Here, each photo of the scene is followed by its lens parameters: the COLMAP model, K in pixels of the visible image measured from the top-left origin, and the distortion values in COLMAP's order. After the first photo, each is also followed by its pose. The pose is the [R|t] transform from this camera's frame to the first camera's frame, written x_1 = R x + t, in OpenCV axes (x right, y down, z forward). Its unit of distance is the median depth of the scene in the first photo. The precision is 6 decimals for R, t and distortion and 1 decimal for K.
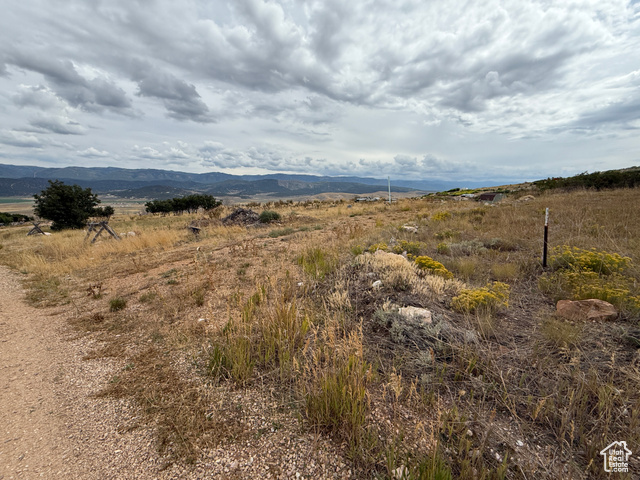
lens RADIAL K [[253.2, 0, 319.4], [0, 253.2, 243.8], [0, 0, 1]] dist [-0.003724, 0.001523]
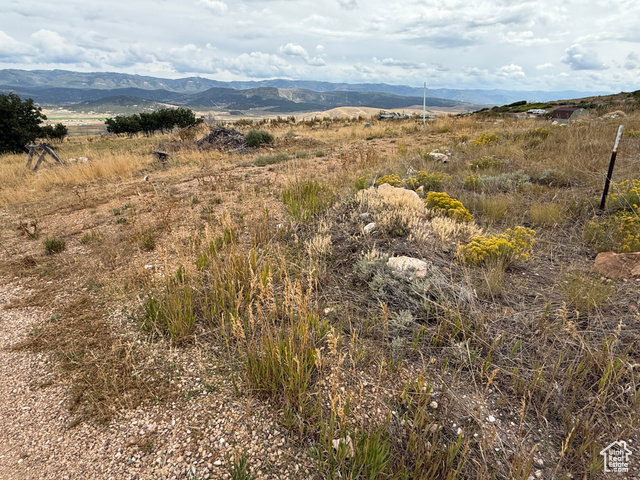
lens RADIAL K [[318.2, 0, 319.8], [0, 318.2, 241.7], [0, 0, 1]] dist [-0.002376, 0.000907]
pose [[0.999152, 0.019597, -0.036223, 0.130026], [-0.011942, 0.979607, 0.200569, 0.010946], [0.039414, -0.199967, 0.979010, 0.038472]]
